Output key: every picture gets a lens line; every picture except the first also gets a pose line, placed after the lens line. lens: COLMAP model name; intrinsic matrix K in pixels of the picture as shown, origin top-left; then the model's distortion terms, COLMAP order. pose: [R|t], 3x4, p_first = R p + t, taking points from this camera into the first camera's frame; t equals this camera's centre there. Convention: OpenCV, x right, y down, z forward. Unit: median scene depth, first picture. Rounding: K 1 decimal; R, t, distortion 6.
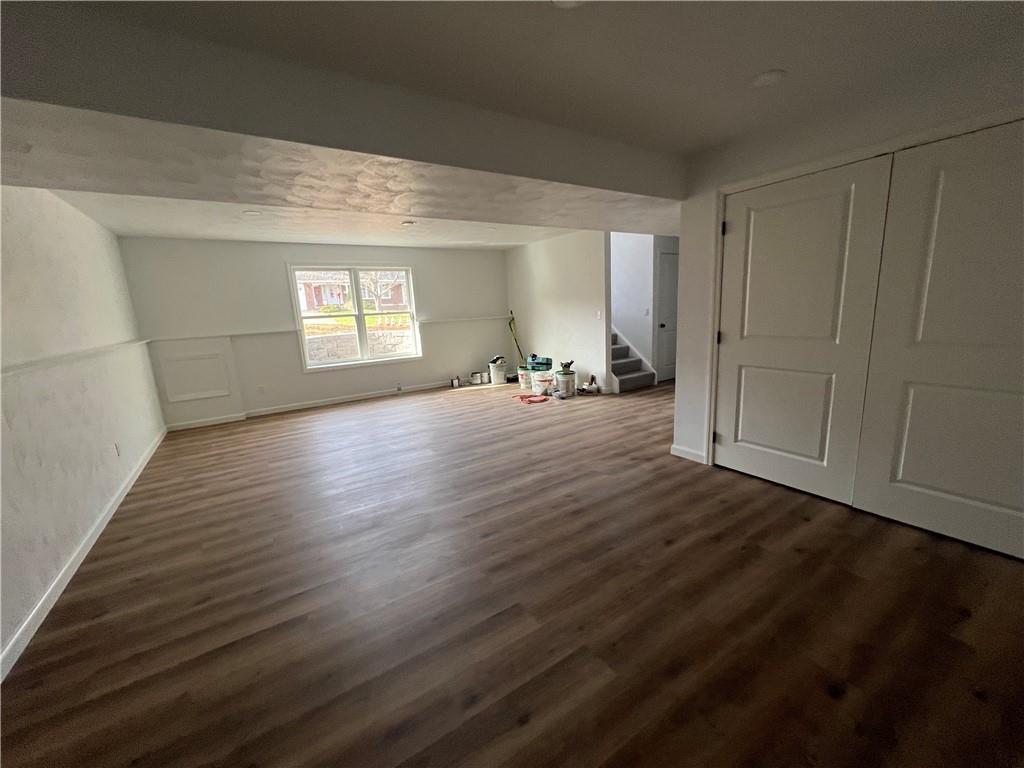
lens RADIAL K [[411.8, 0, 512.0], [0, 411.8, 384.0], [0, 0, 1]] dist [-0.002174, -0.000007]
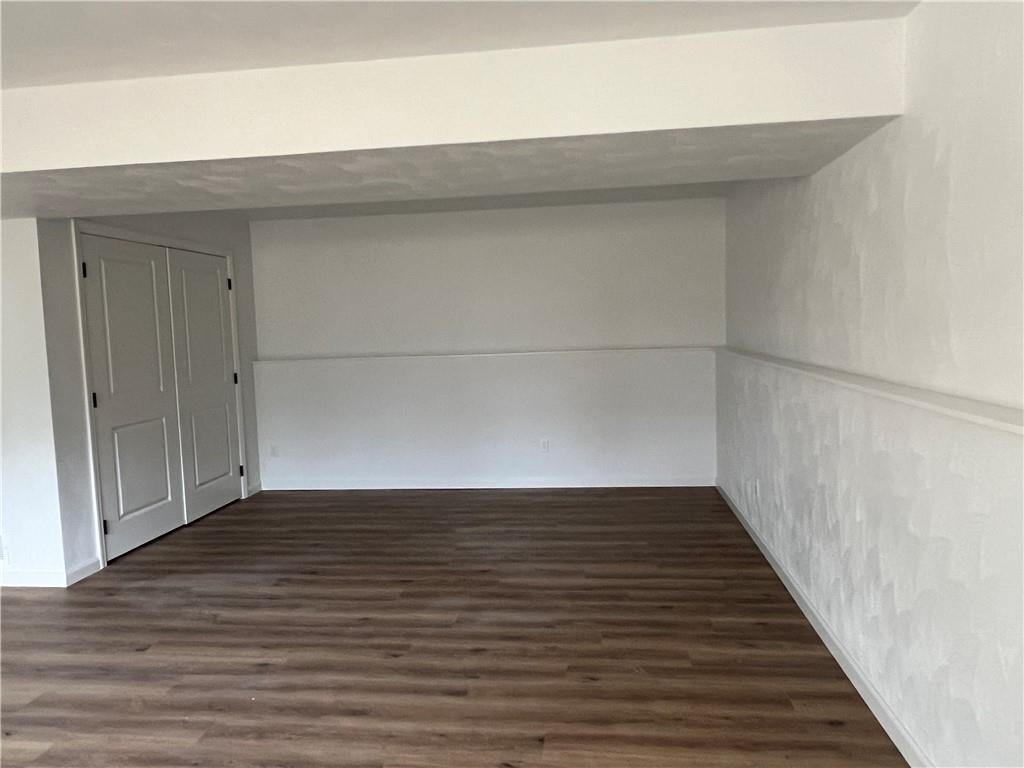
lens RADIAL K [[770.9, 0, 512.0], [0, 770.9, 384.0], [0, 0, 1]] dist [0.003518, -0.008503]
pose [[-0.773462, 0.029079, 0.633175, -1.114999], [0.190465, 0.963443, 0.188418, -0.280338], [-0.604549, 0.266332, -0.750725, 1.679370]]
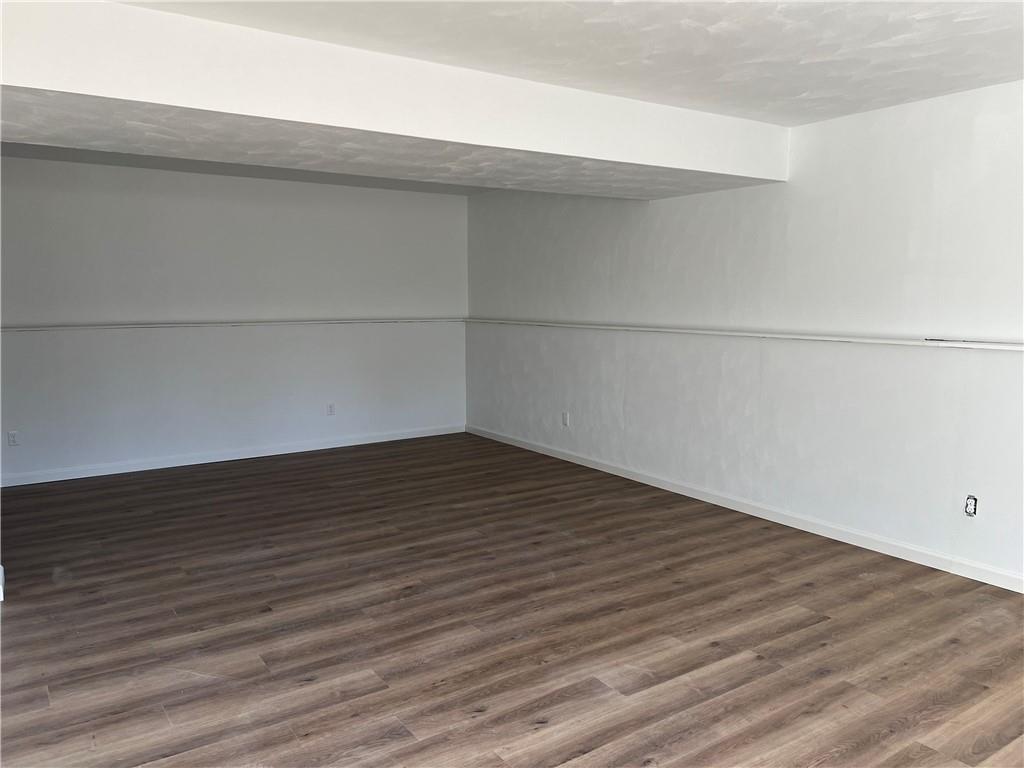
lens RADIAL K [[762.9, 0, 512.0], [0, 762.9, 384.0], [0, 0, 1]] dist [0.009544, -0.009129]
pose [[-0.998200, 0.059188, -0.009679, -0.316663], [0.053356, 0.950097, 0.307357, -0.445222], [0.027388, 0.306287, -0.951545, 2.260748]]
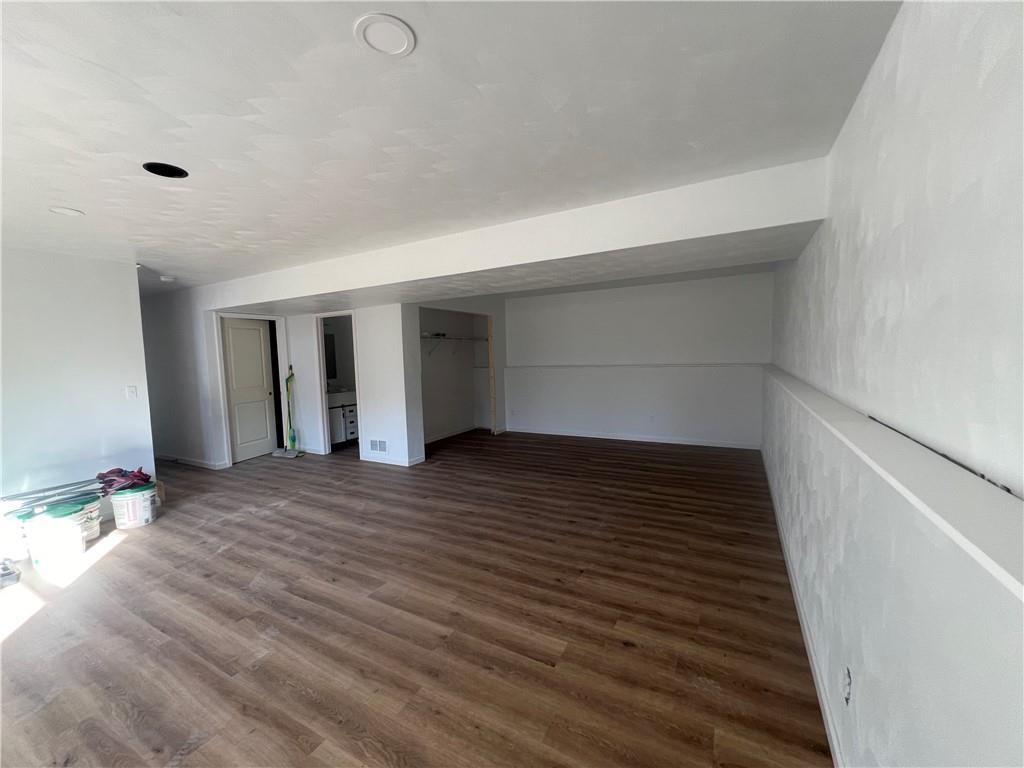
lens RADIAL K [[411.8, 0, 512.0], [0, 411.8, 384.0], [0, 0, 1]] dist [-0.002174, -0.000007]
pose [[-0.479408, 0.000240, 0.877592, -1.284169], [0.219260, 0.968319, 0.119511, -0.252004], [-0.849761, 0.249716, -0.464272, 1.550600]]
